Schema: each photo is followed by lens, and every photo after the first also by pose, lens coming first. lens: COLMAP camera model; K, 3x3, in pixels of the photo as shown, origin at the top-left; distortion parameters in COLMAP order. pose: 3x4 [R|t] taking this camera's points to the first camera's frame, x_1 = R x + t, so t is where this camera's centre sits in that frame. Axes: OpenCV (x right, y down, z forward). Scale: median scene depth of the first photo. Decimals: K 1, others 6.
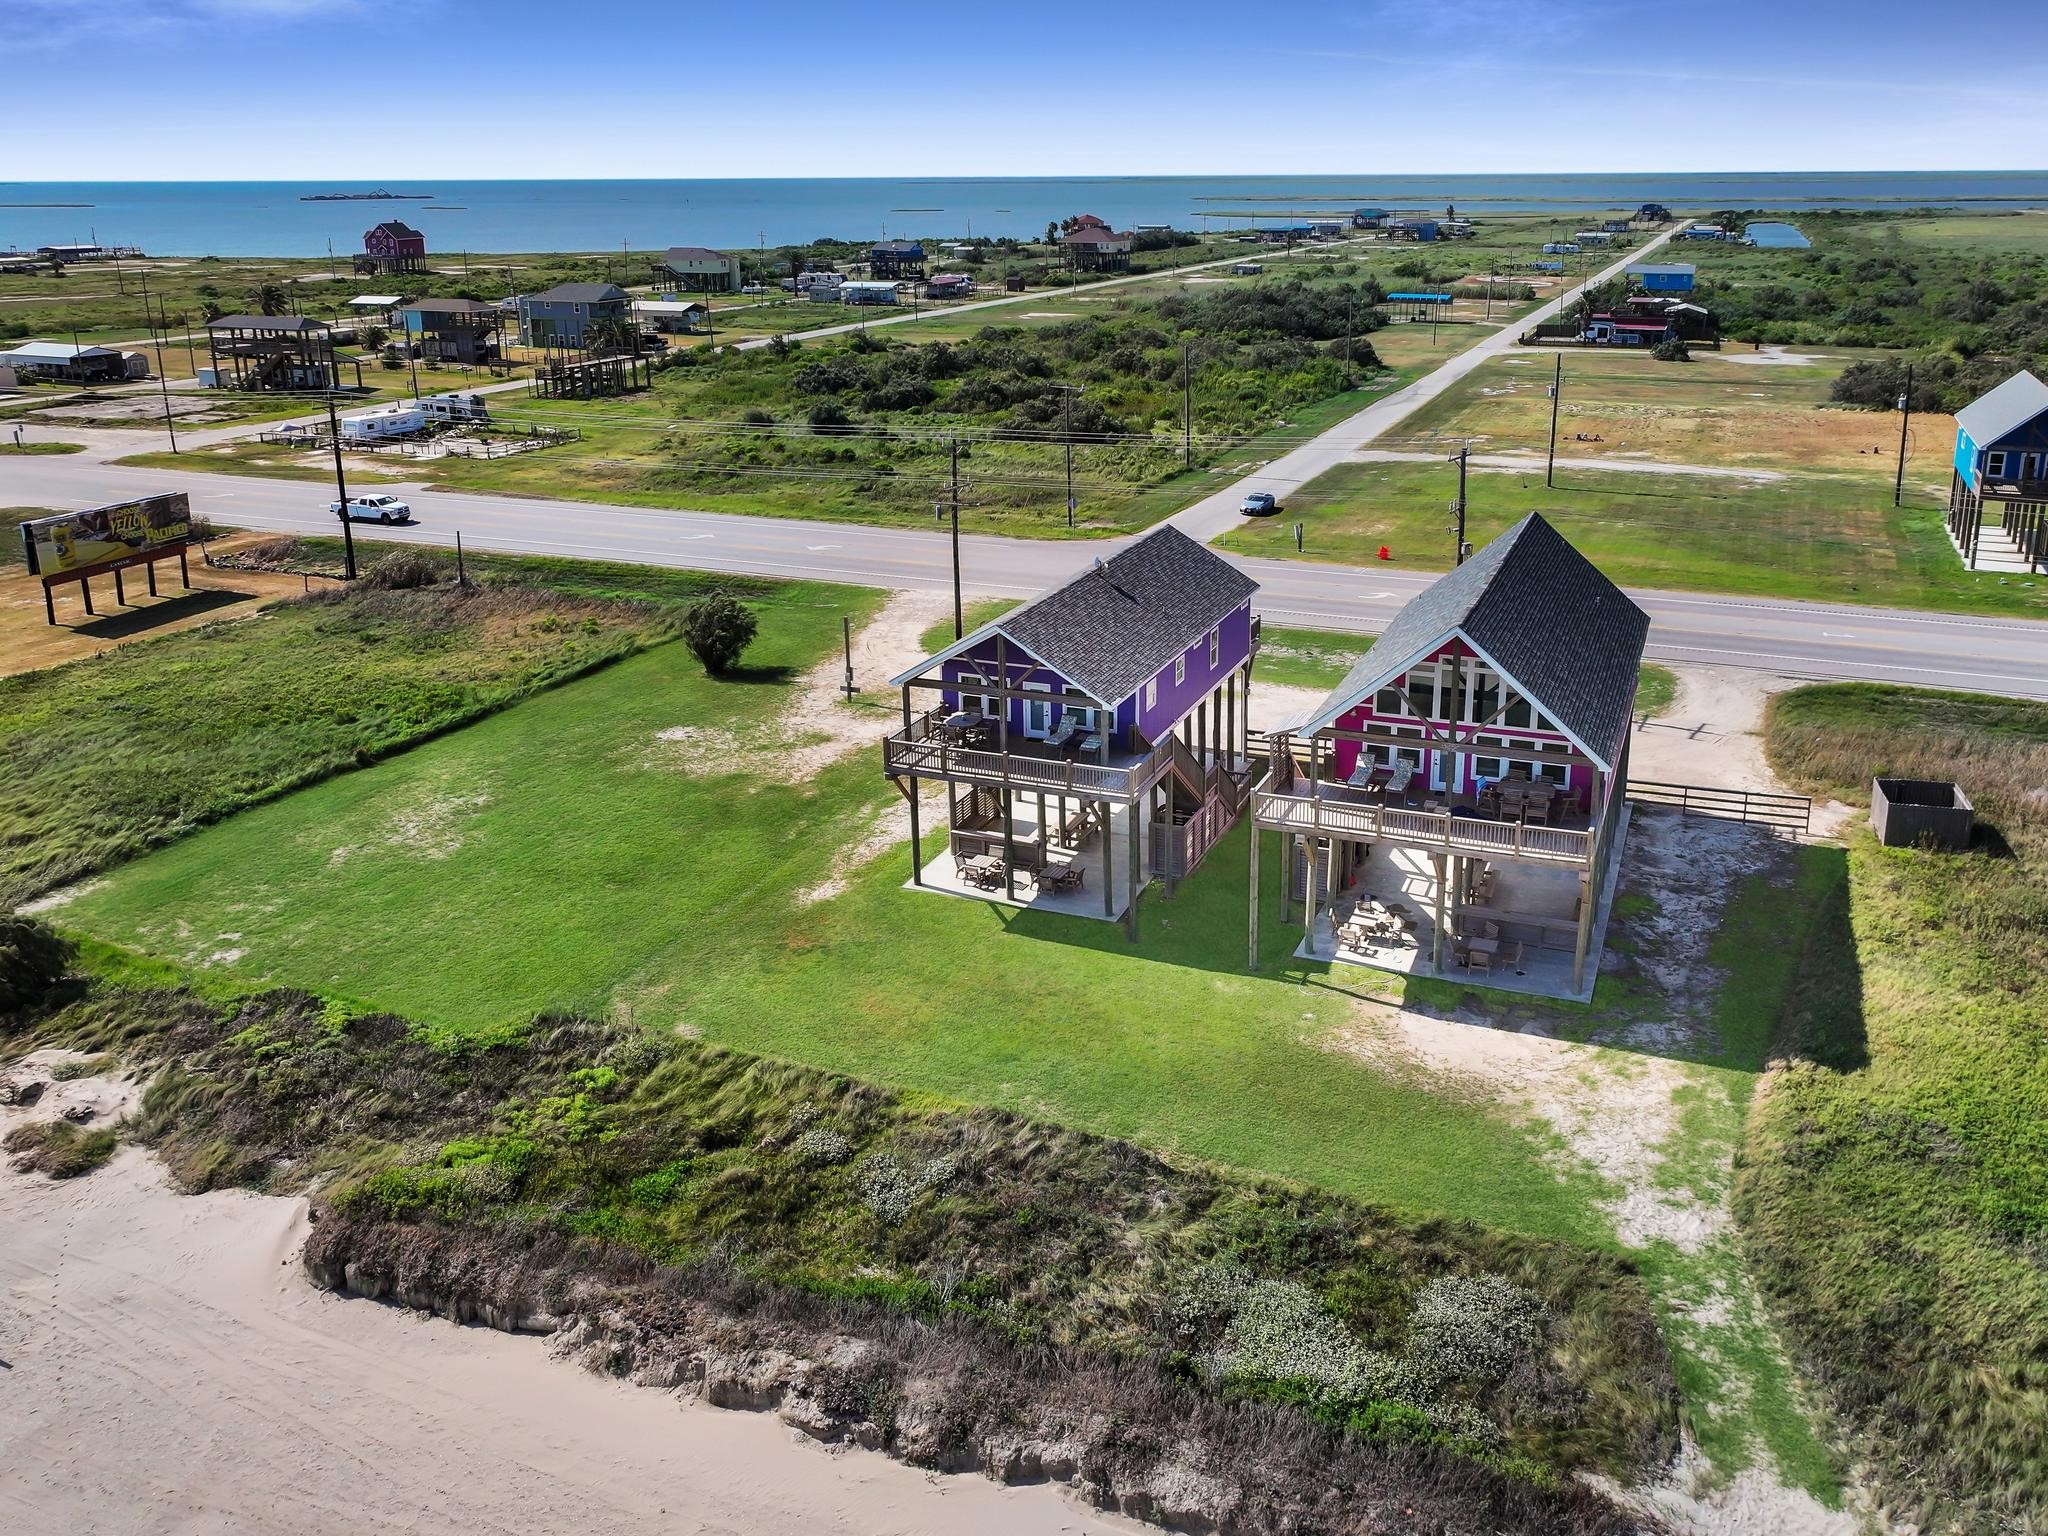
lens RADIAL K [[1626.6, 0, 1122.2], [0, 1626.6, 766.8], [0, 0, 1]] dist [-0.001888, -0.002654]
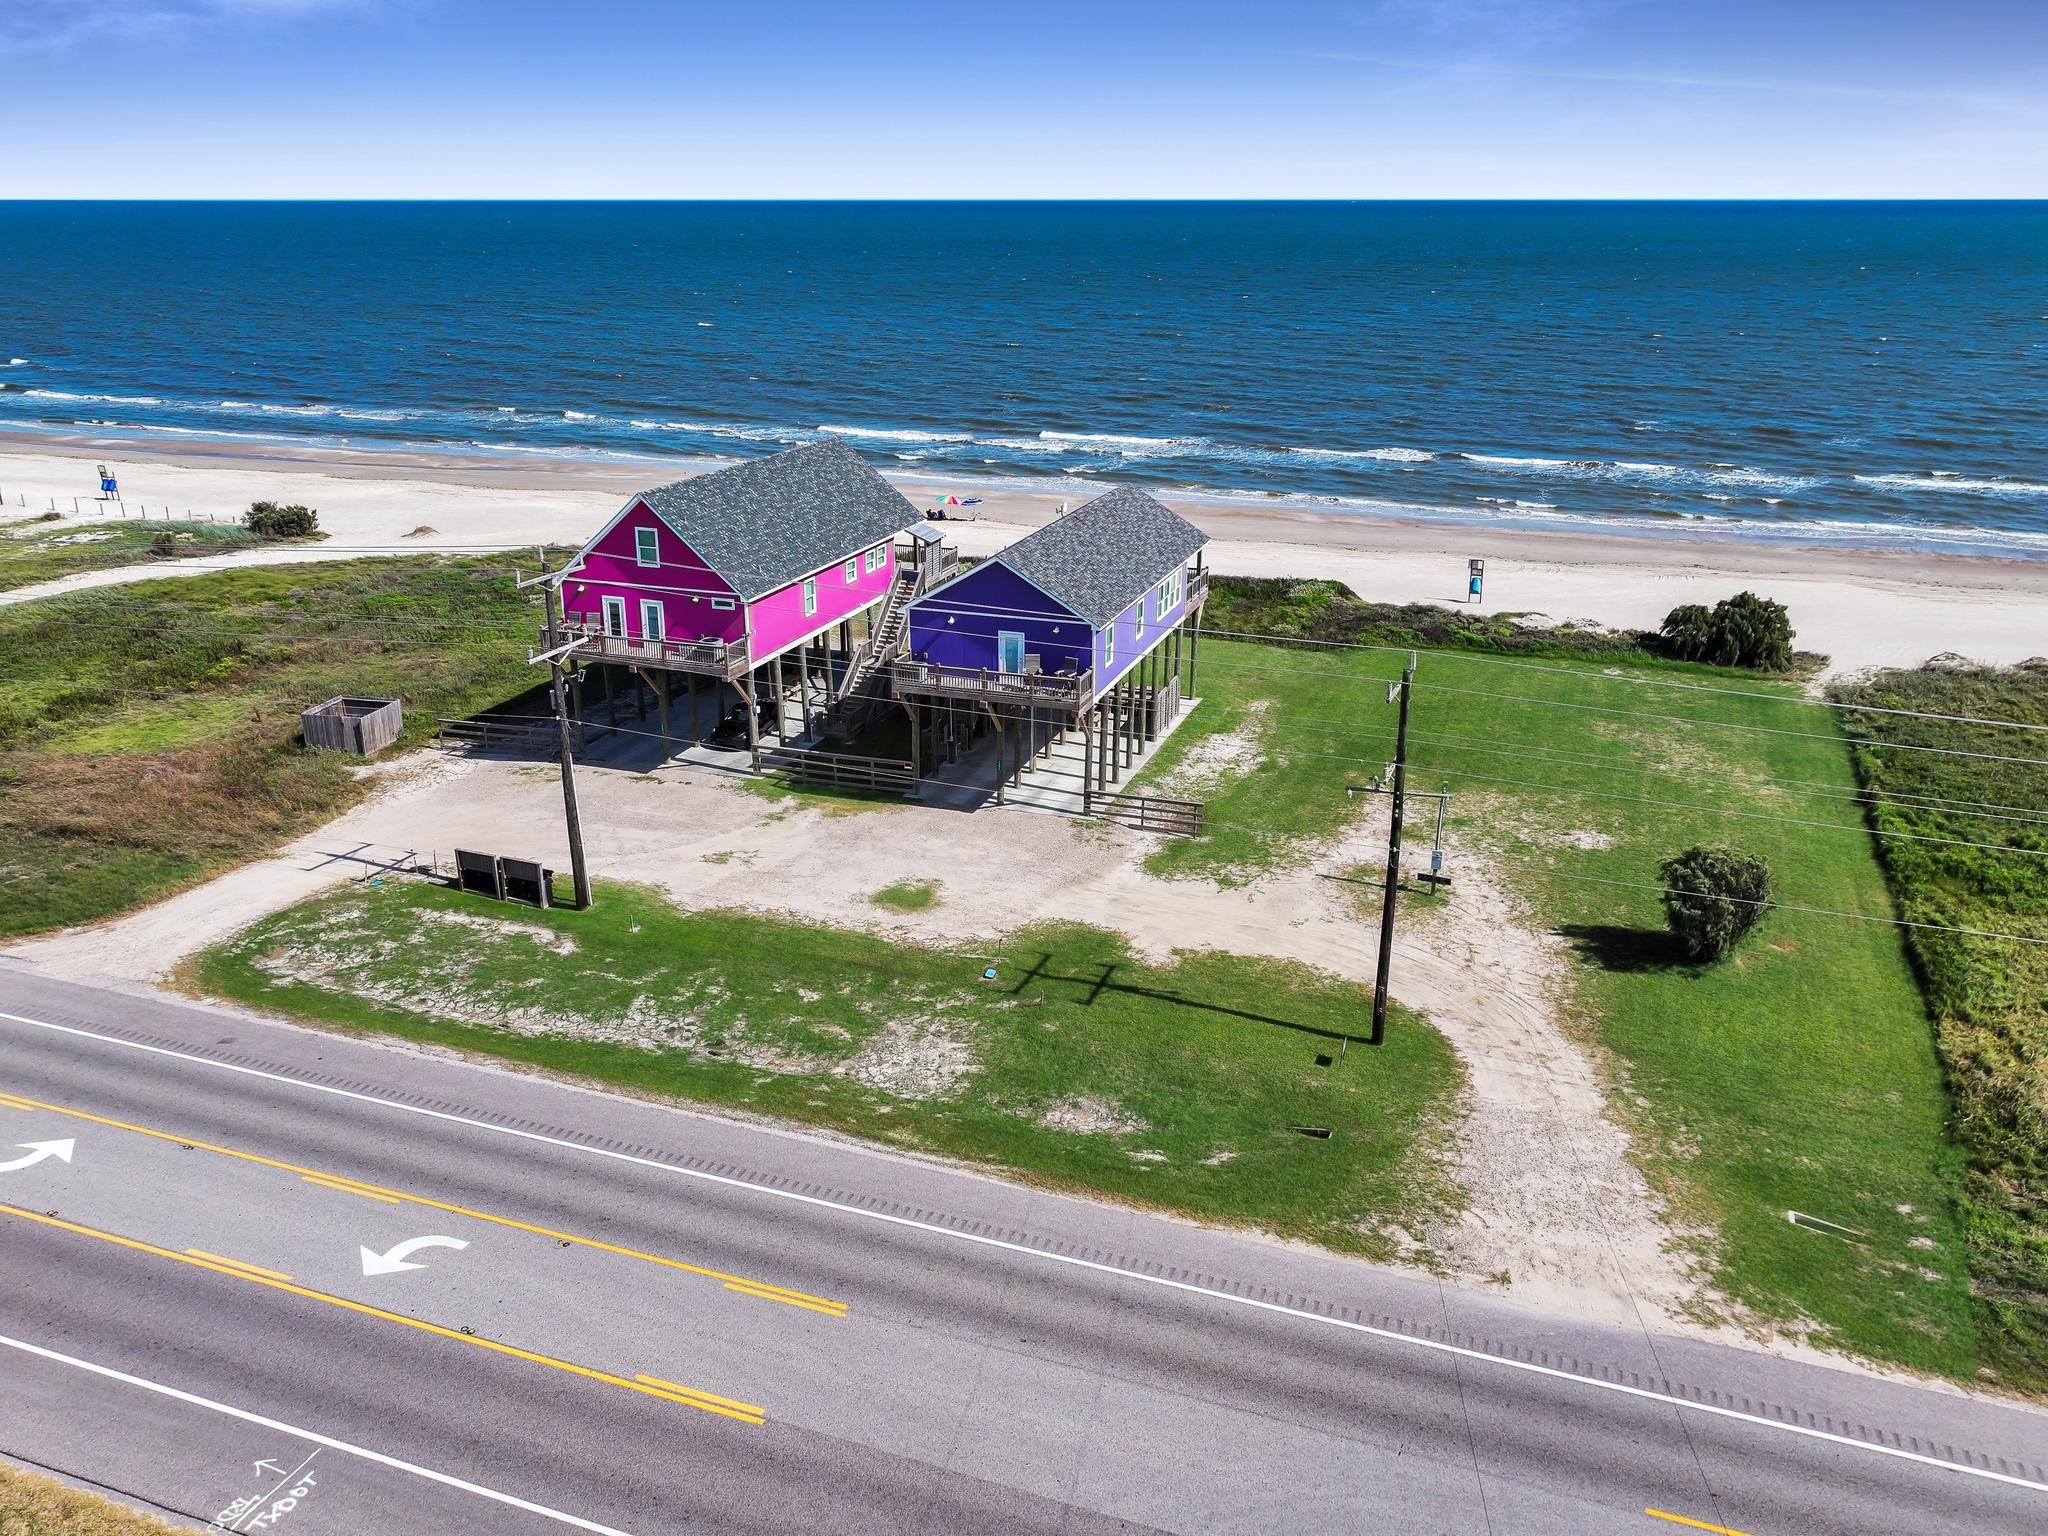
lens RADIAL K [[1653.4, 0, 1016.8], [0, 1653.4, 702.7], [0, 0, 1]] dist [0.009308, -0.005615]
pose [[-0.999960, 0.004963, -0.007505, 0.039981], [-0.000555, 0.798530, 0.601955, -1.015082], [0.008980, 0.601935, -0.798495, 2.840552]]
